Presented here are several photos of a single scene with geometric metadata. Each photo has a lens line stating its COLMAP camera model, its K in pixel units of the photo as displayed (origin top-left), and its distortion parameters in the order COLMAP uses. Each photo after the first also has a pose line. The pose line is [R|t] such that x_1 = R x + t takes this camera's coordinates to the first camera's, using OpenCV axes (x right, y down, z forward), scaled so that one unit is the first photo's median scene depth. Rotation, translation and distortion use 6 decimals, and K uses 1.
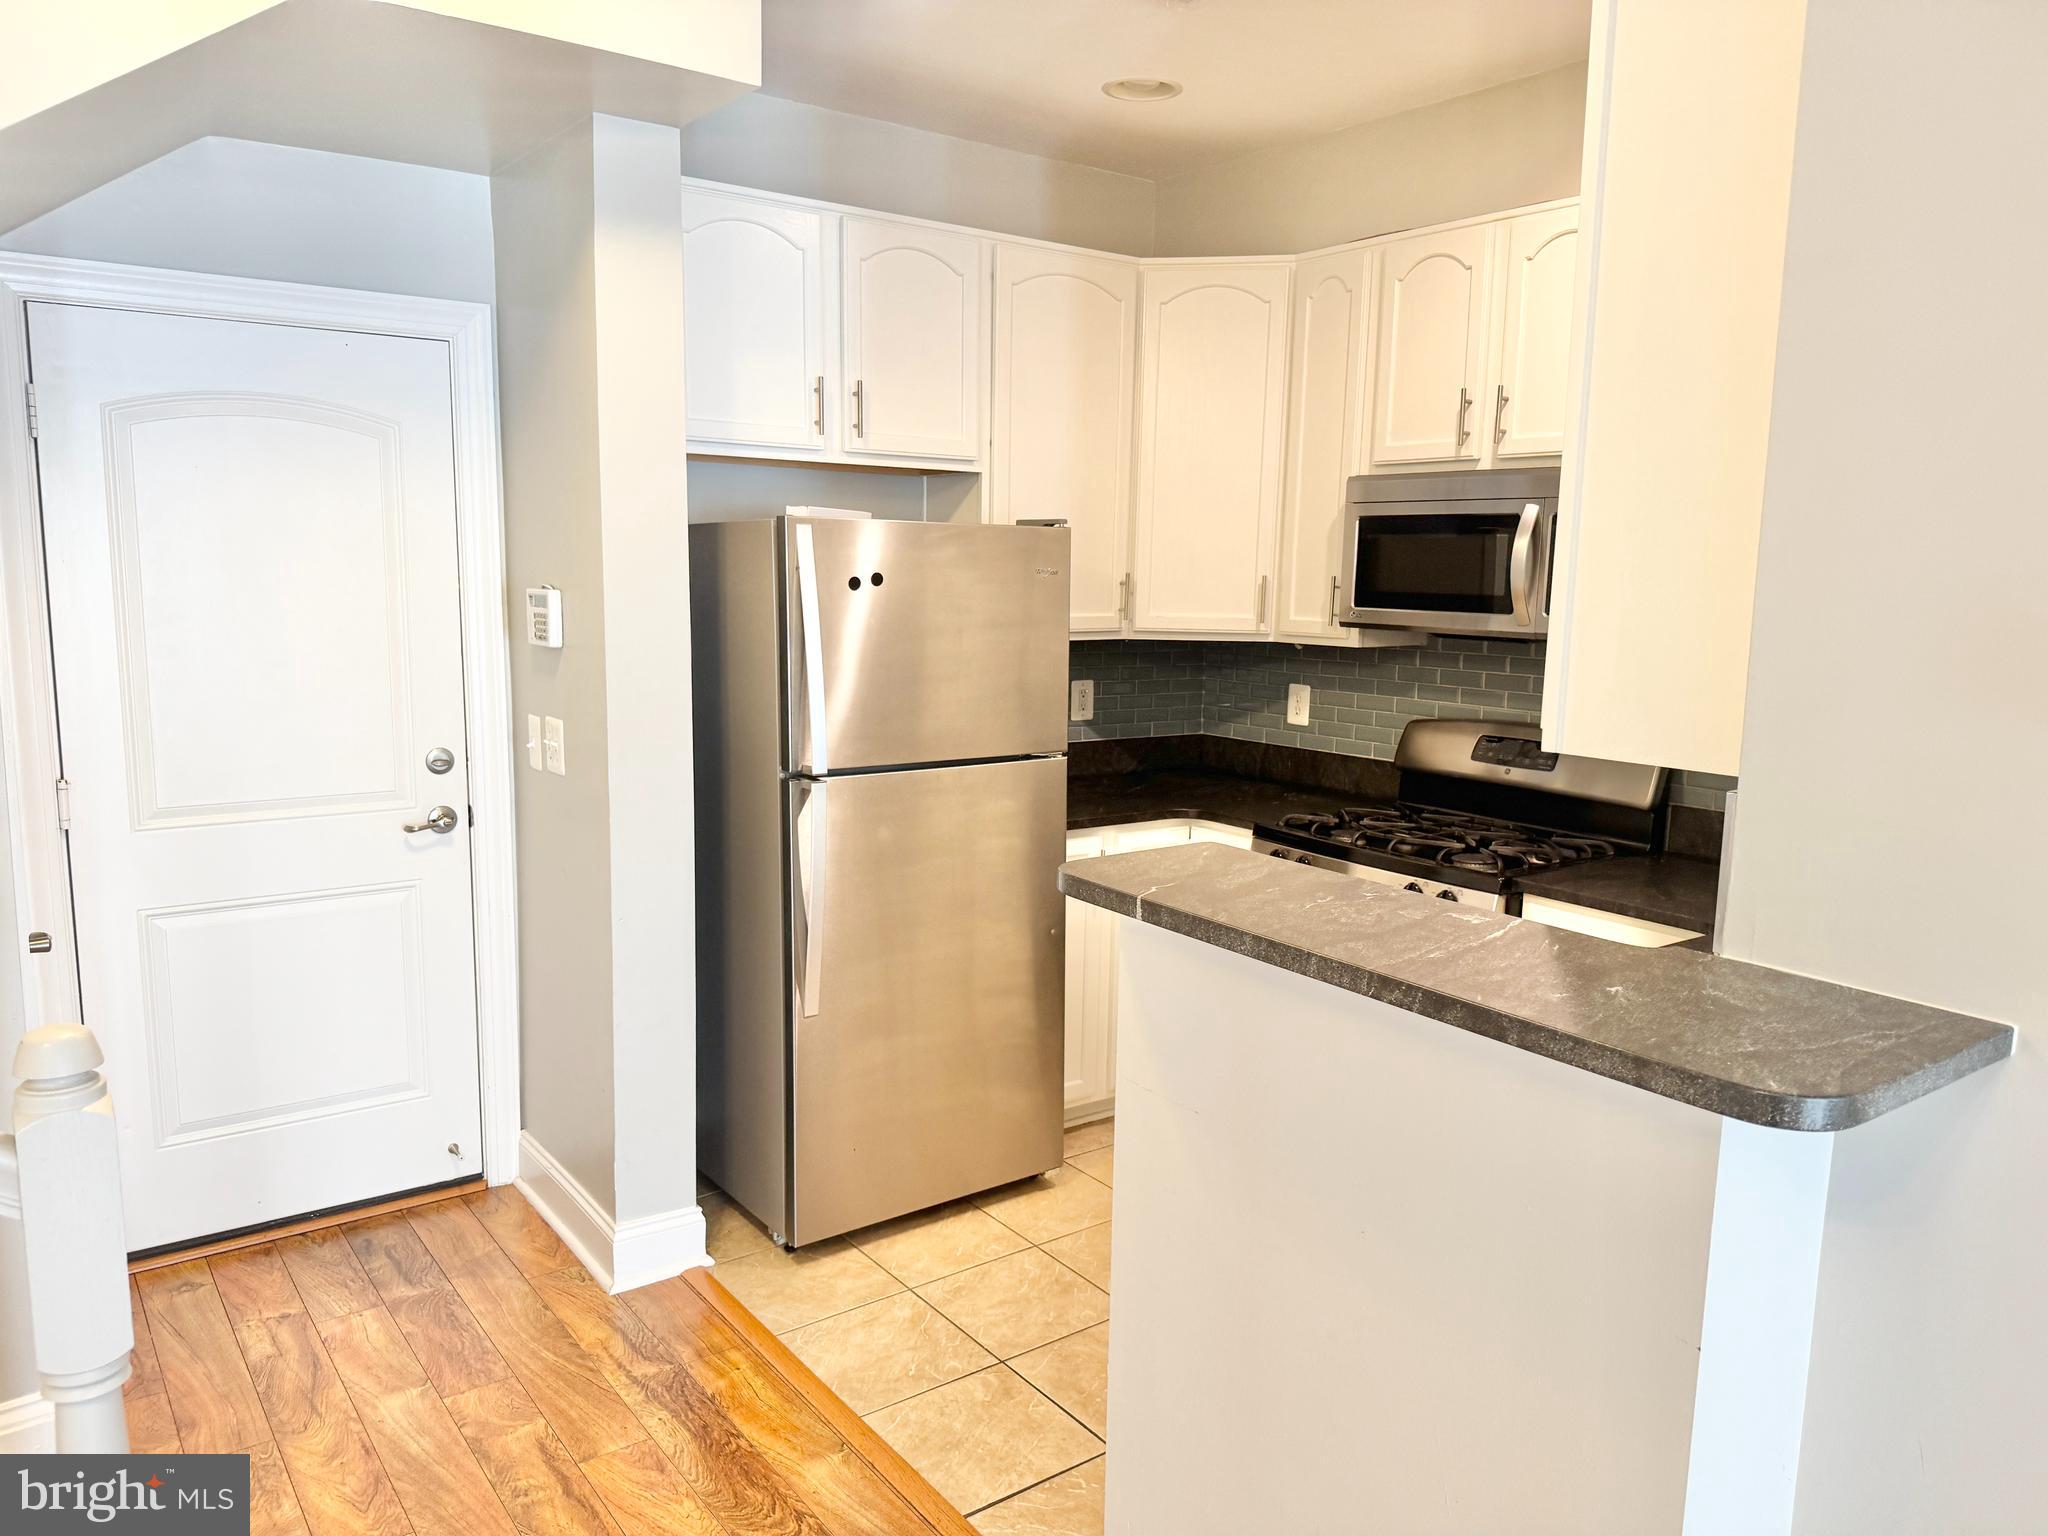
lens RADIAL K [[1417.7, 0, 1024.0], [0, 1417.7, 768.0], [0, 0, 1]] dist [0.112105, -0.190131]
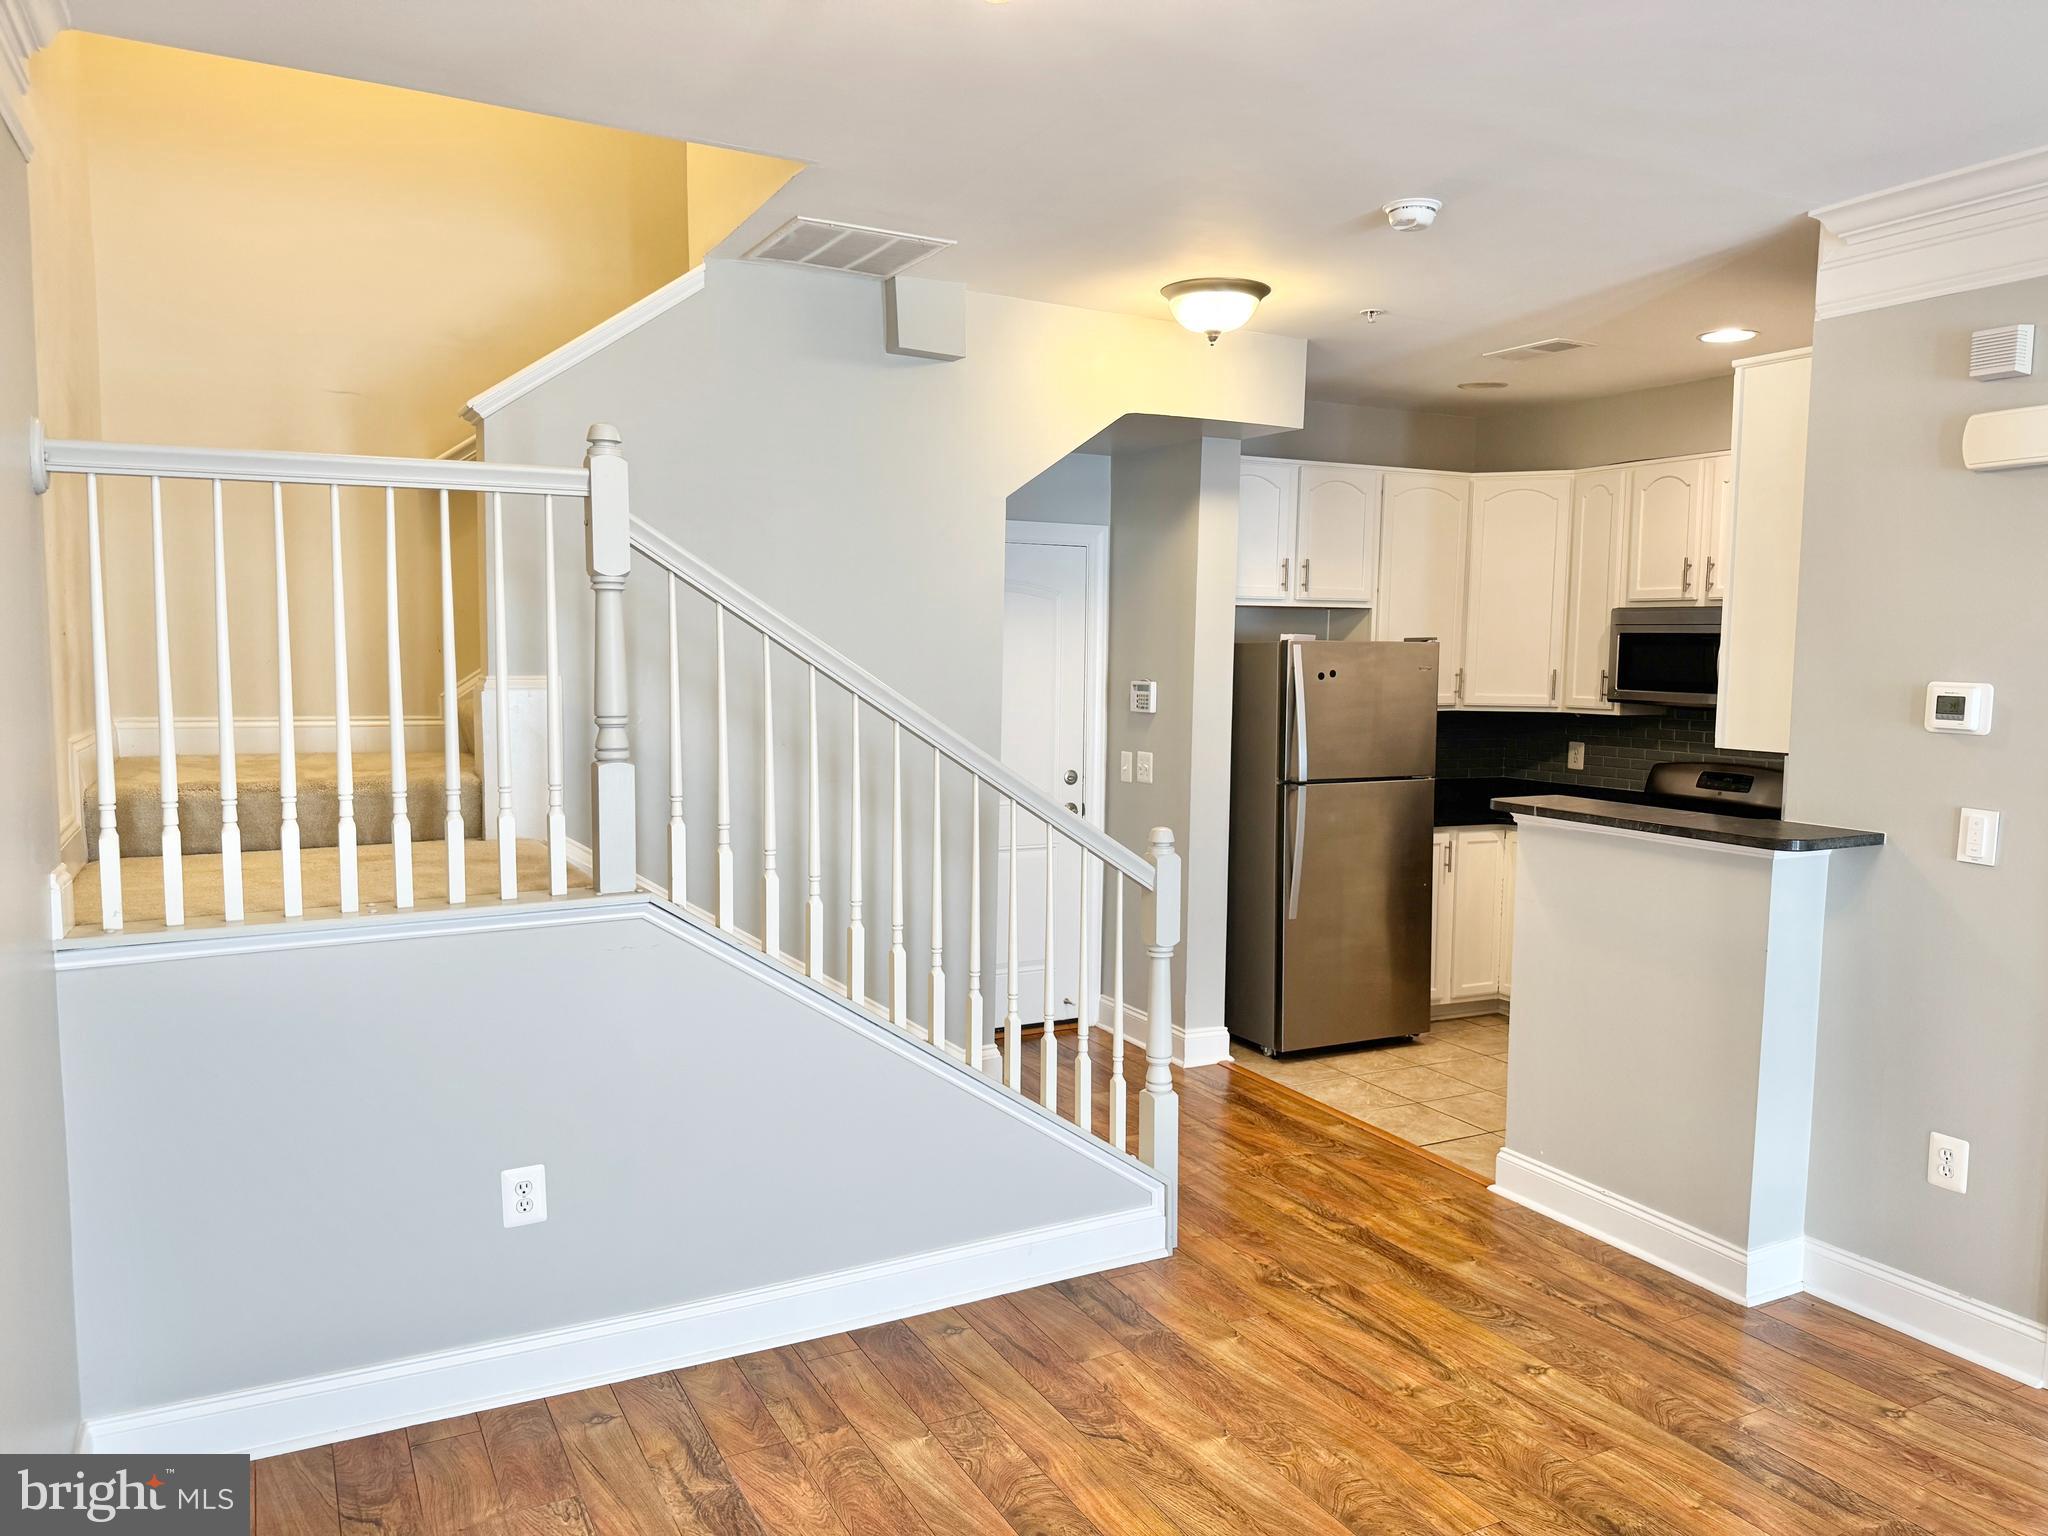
lens RADIAL K [[1417.7, 0, 1024.0], [0, 1417.7, 768.0], [0, 0, 1]] dist [0.112105, -0.190131]
pose [[0.988469, 0.006308, -0.151293, -0.193578], [-0.016087, 0.997852, -0.063501, 0.094067], [0.150568, 0.065203, 0.986447, -0.729479]]
